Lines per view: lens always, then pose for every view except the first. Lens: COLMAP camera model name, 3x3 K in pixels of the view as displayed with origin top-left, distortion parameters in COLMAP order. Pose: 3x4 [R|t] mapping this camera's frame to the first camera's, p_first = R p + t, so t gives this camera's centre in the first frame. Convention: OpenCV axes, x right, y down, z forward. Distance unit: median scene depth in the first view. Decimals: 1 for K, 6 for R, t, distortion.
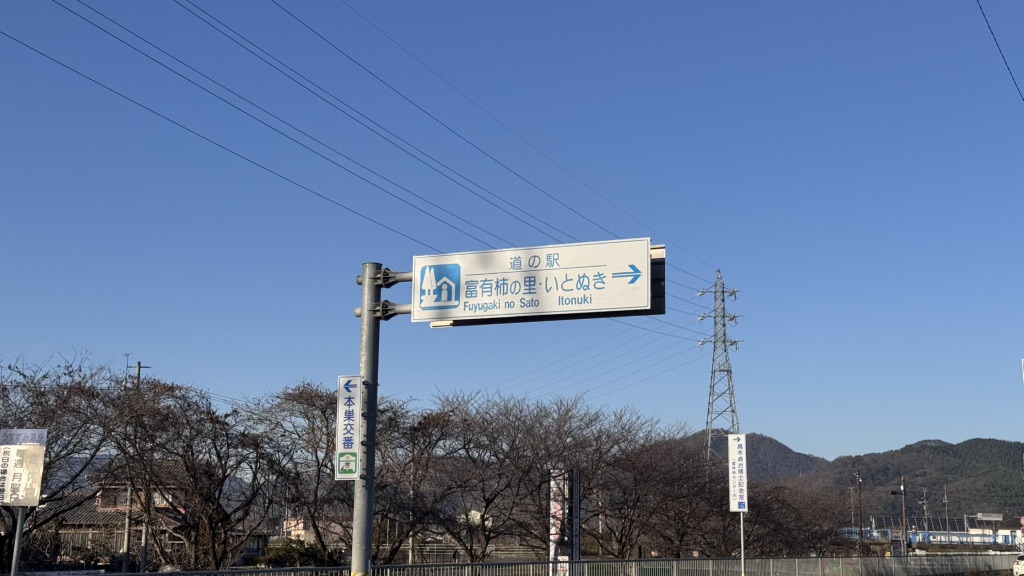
lens RADIAL K [[1425.5, 0, 512.5], [0, 1425.5, 283.8], [0, 0, 1]] dist [0.123168, 0.000000]
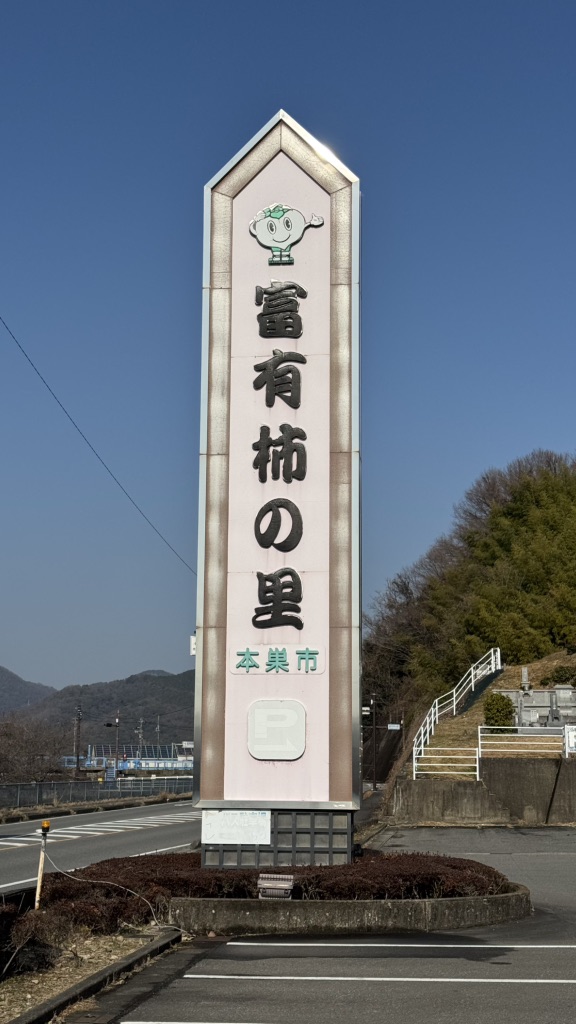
lens RADIAL K [[1422.6, 0, 280.0], [0, 1422.6, 514.4], [0, 0, 1]] dist [0.135949, 0.000000]
pose [[0.932658, 0.061130, 0.355544, -0.086571], [-0.061443, 0.998056, -0.010424, -0.079648], [-0.355490, -0.012124, 0.934601, -0.436005]]
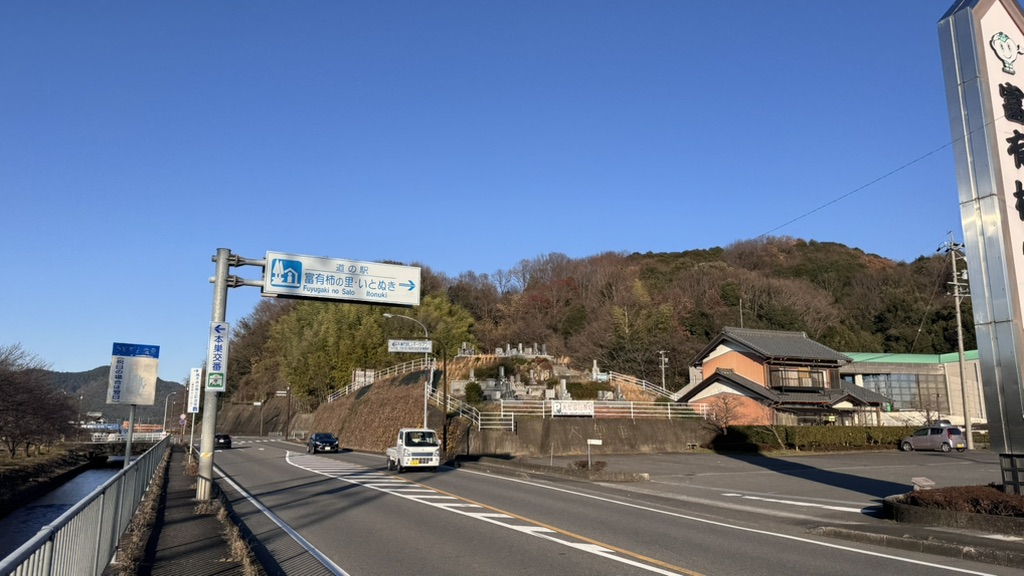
lens RADIAL K [[708.8, 0, 520.0], [0, 708.8, 282.9], [0, 0, 1]] dist [0.047442, -0.018137]
pose [[0.613915, 0.147495, 0.775470, -0.496339], [-0.130240, 0.987851, -0.084784, 0.045254], [-0.778553, -0.048947, 0.625667, 0.277832]]
